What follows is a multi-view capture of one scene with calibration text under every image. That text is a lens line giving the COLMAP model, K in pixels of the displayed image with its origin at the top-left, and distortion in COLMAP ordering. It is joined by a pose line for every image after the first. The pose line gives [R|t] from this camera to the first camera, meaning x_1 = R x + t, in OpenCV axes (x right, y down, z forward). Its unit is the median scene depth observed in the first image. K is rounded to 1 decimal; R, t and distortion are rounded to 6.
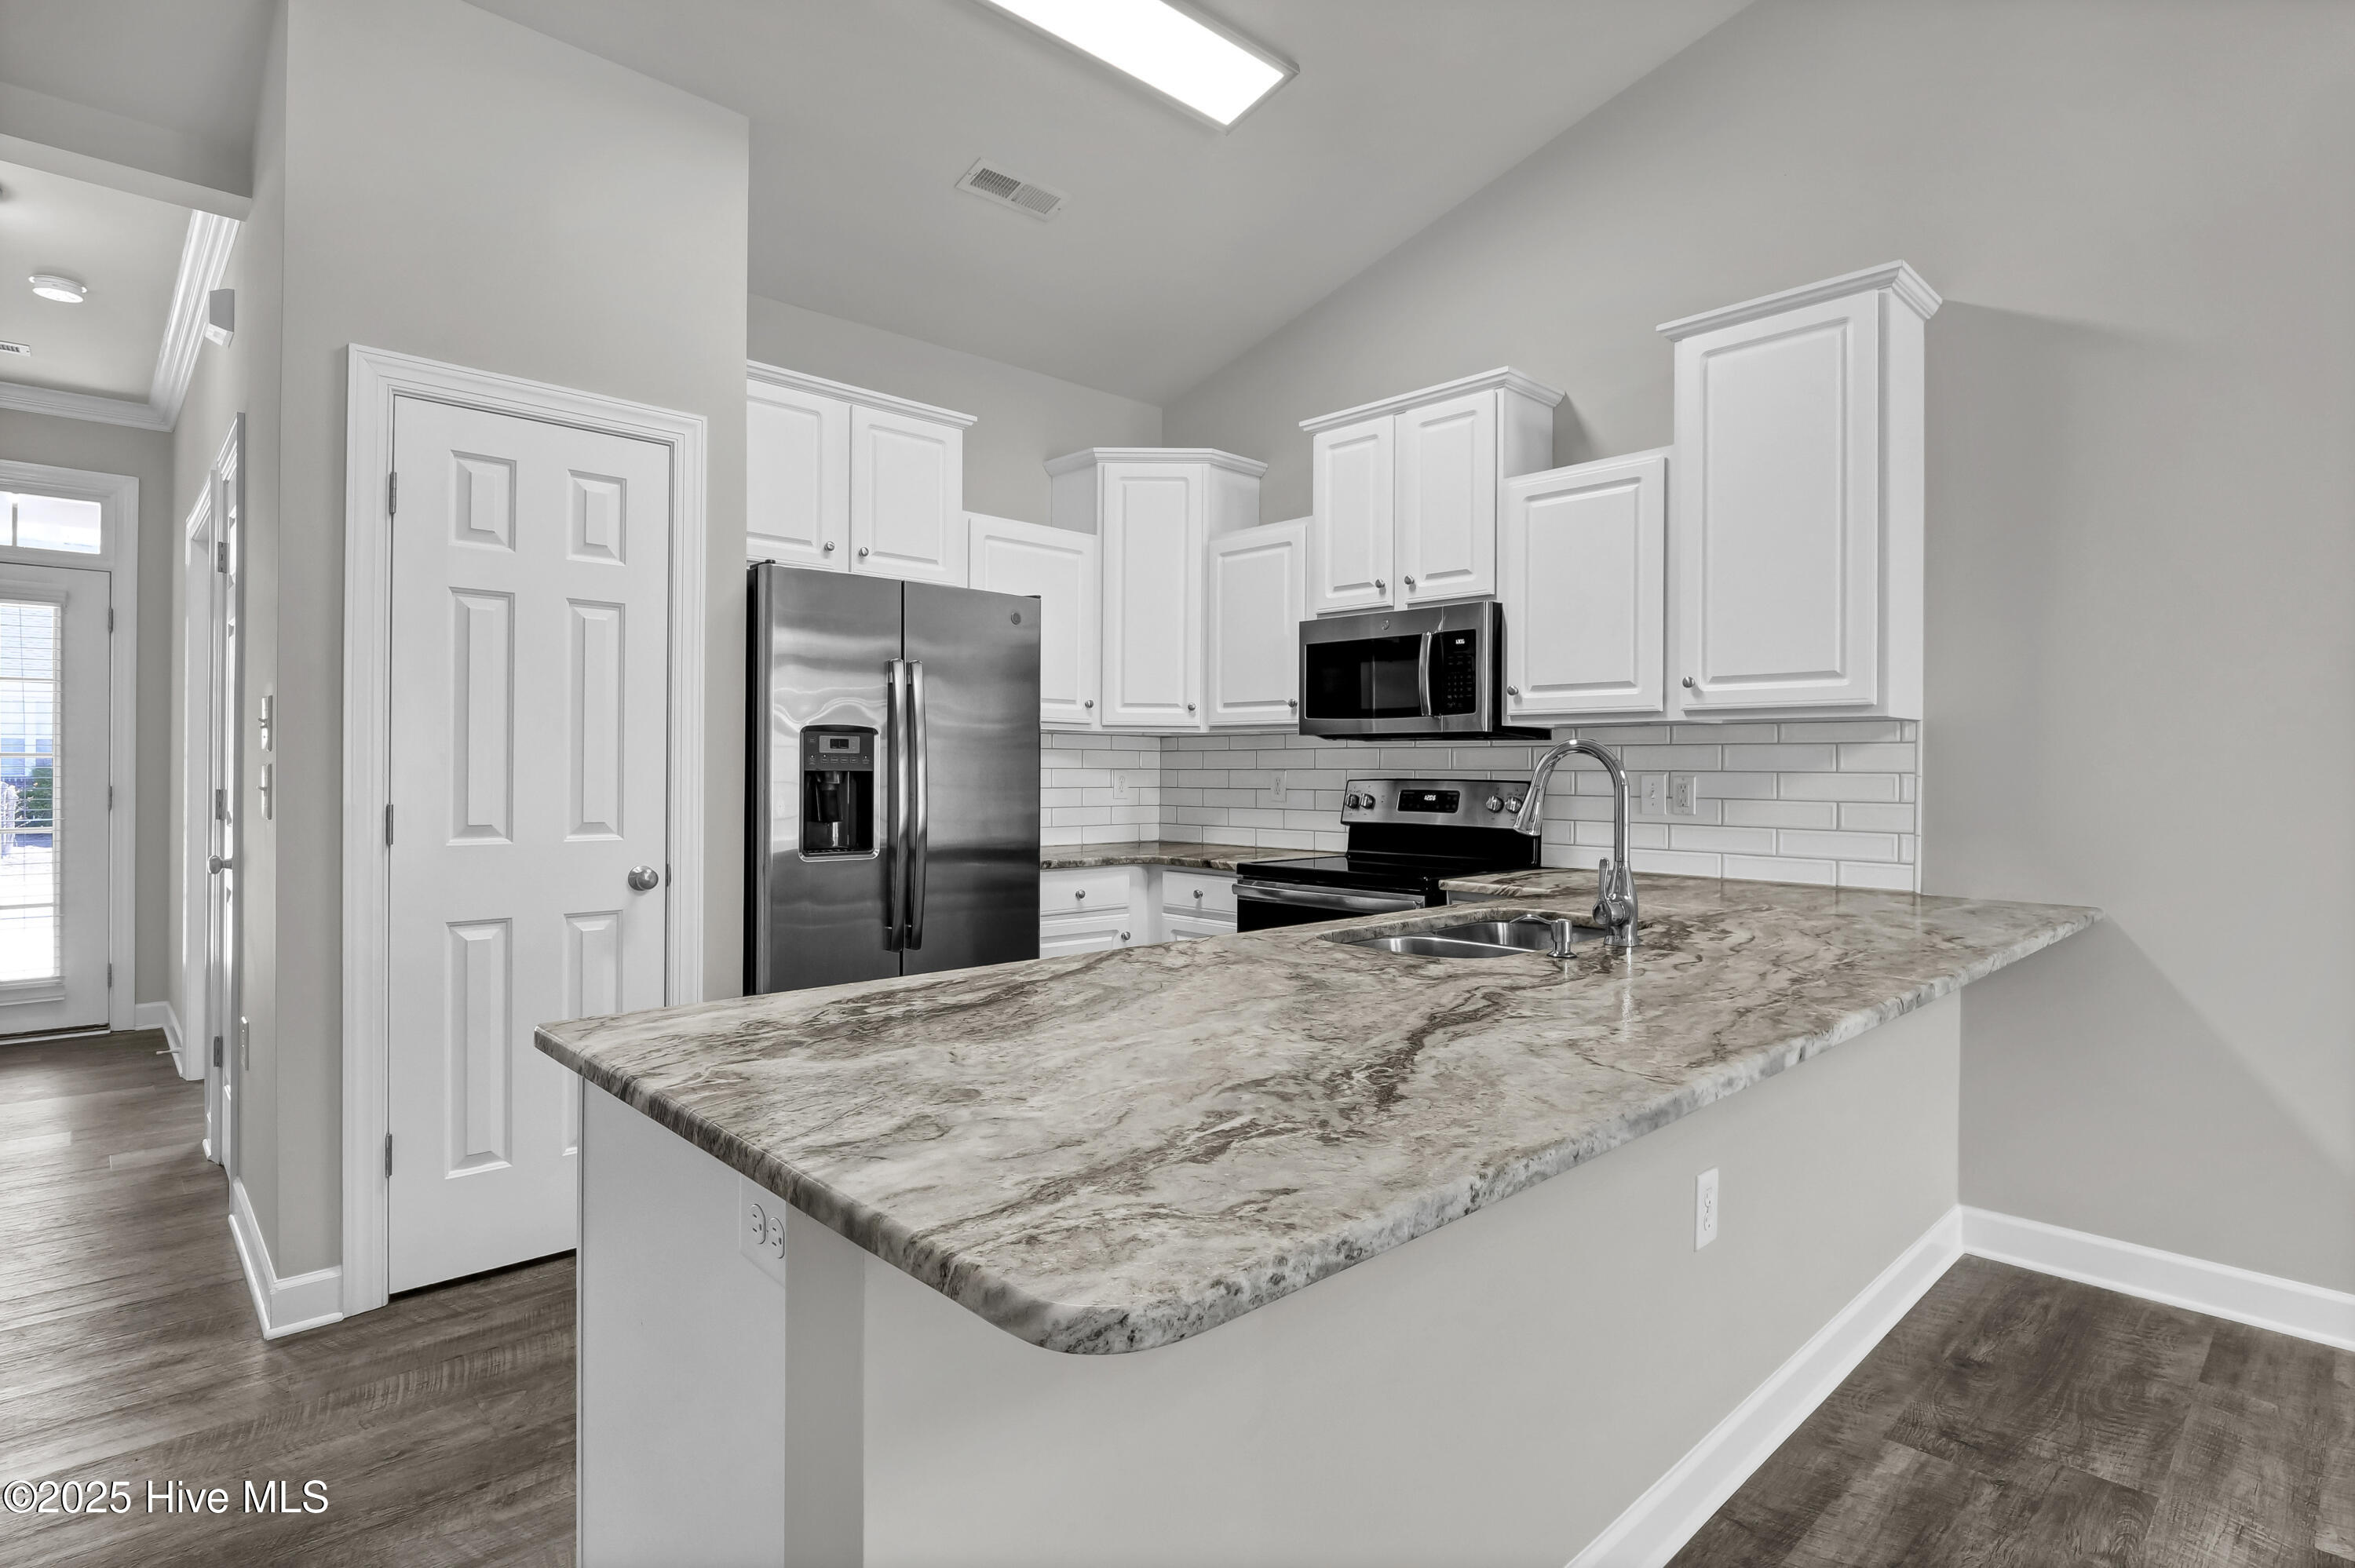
lens RADIAL K [[1171.7, 0, 1188.3], [0, 1171.7, 771.0], [0, 0, 1]] dist [-0.005323, -0.006651]
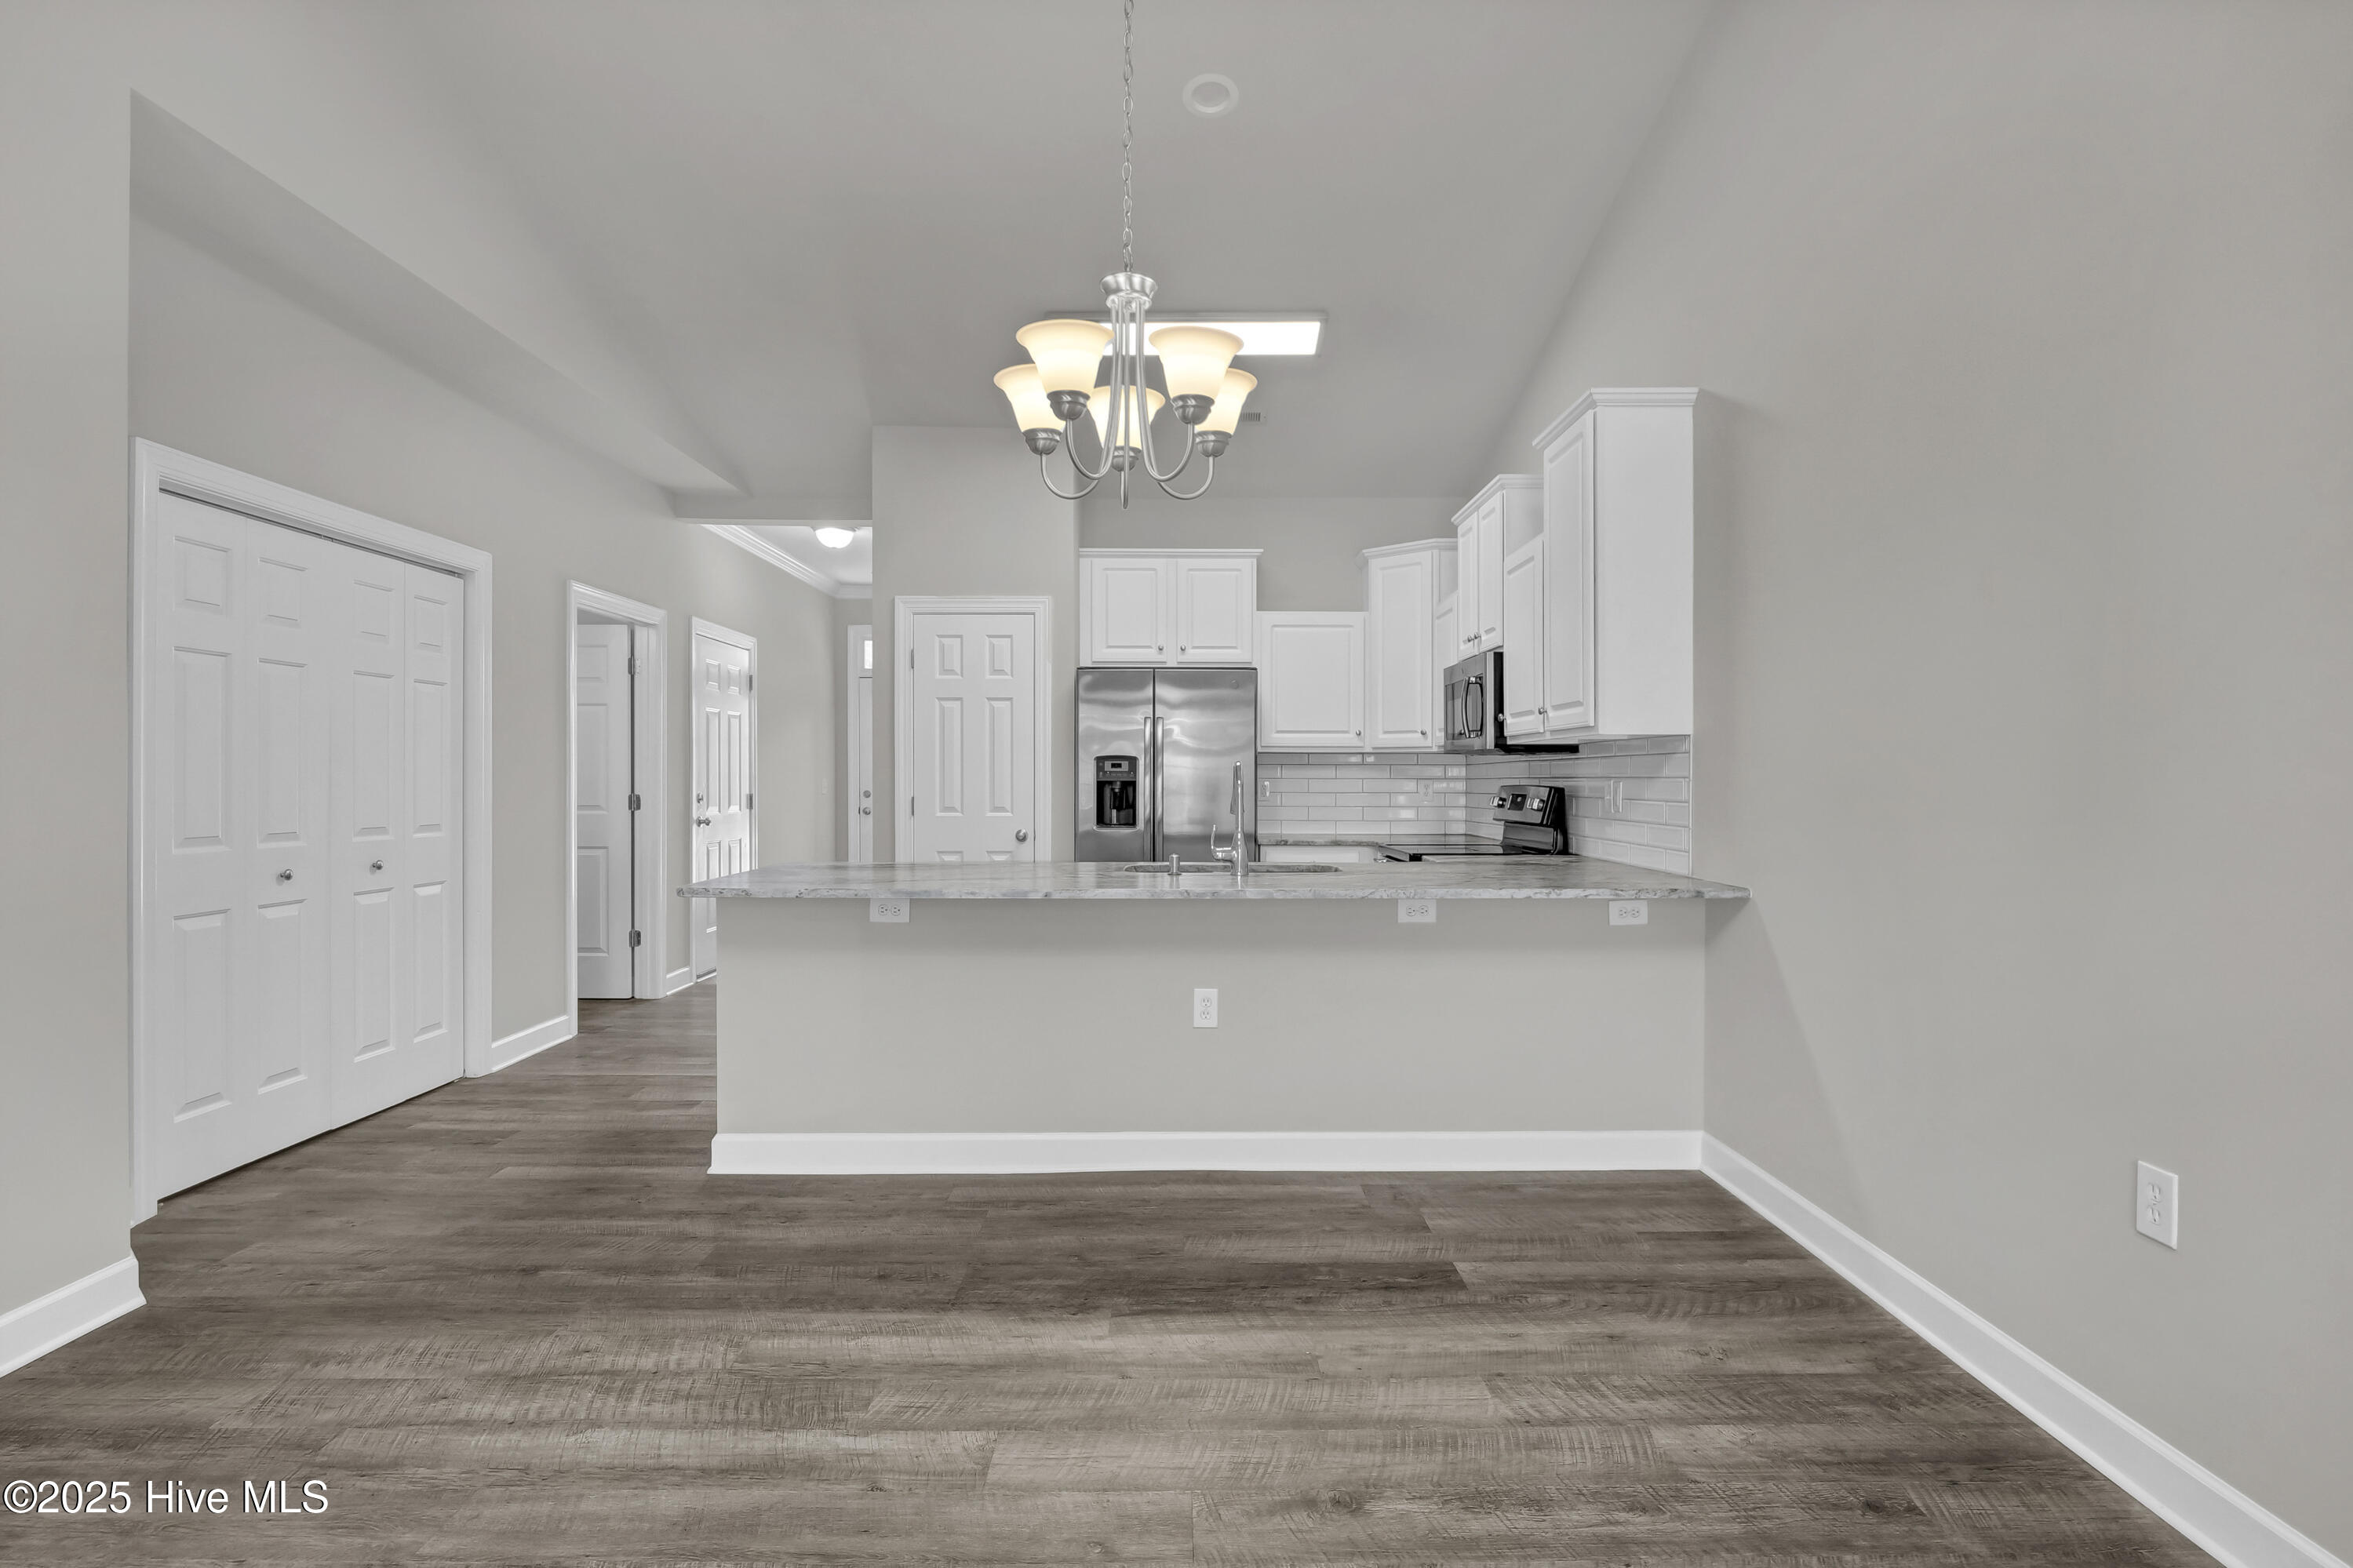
lens RADIAL K [[1187.5, 0, 1194.3], [0, 1187.5, 785.1], [0, 0, 1]] dist [0.000386, -0.018607]
pose [[0.731271, -0.003255, -0.682080, 0.937486], [0.003780, 0.999993, -0.000720, 0.007391], [0.682077, -0.002051, 0.731277, -0.226298]]
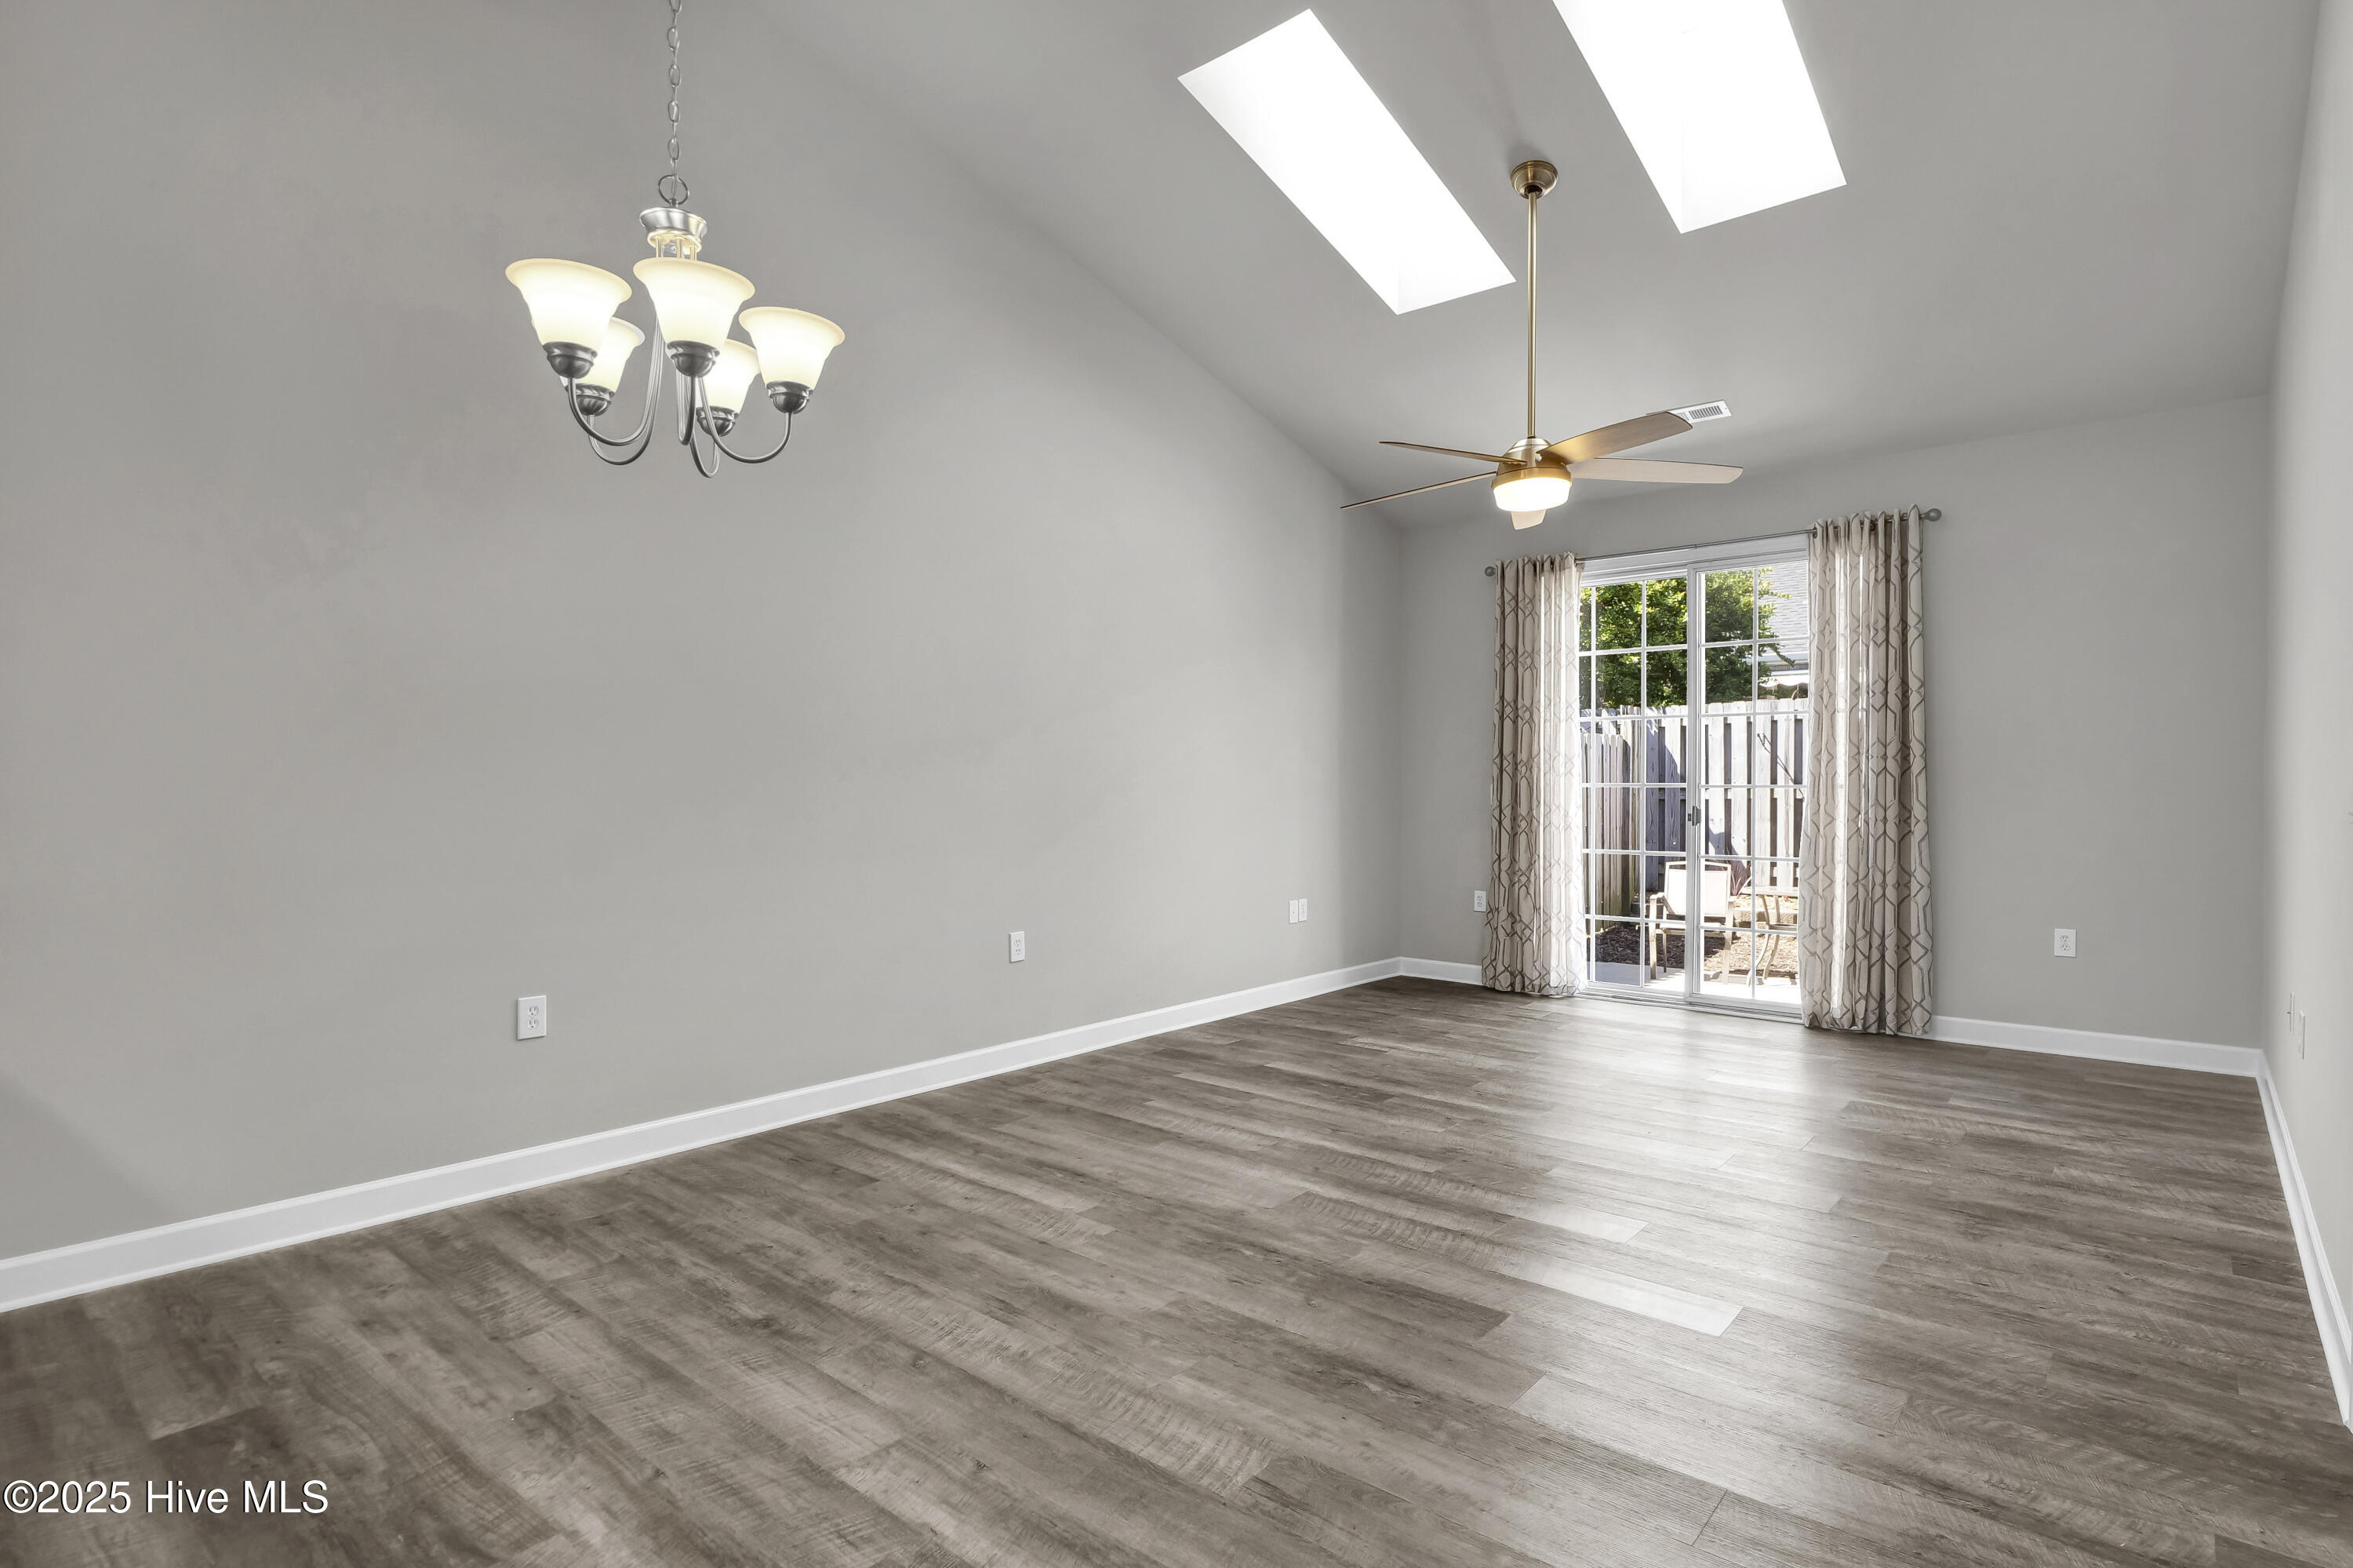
lens RADIAL K [[1175.9, 0, 1188.4], [0, 1175.9, 784.9], [0, 0, 1]] dist [-0.005143, -0.006905]
pose [[-0.101465, -0.008878, 0.994799, -0.146021], [-0.000758, 0.999961, 0.008847, 0.001195], [-0.994839, 0.000143, -0.101468, 0.039198]]
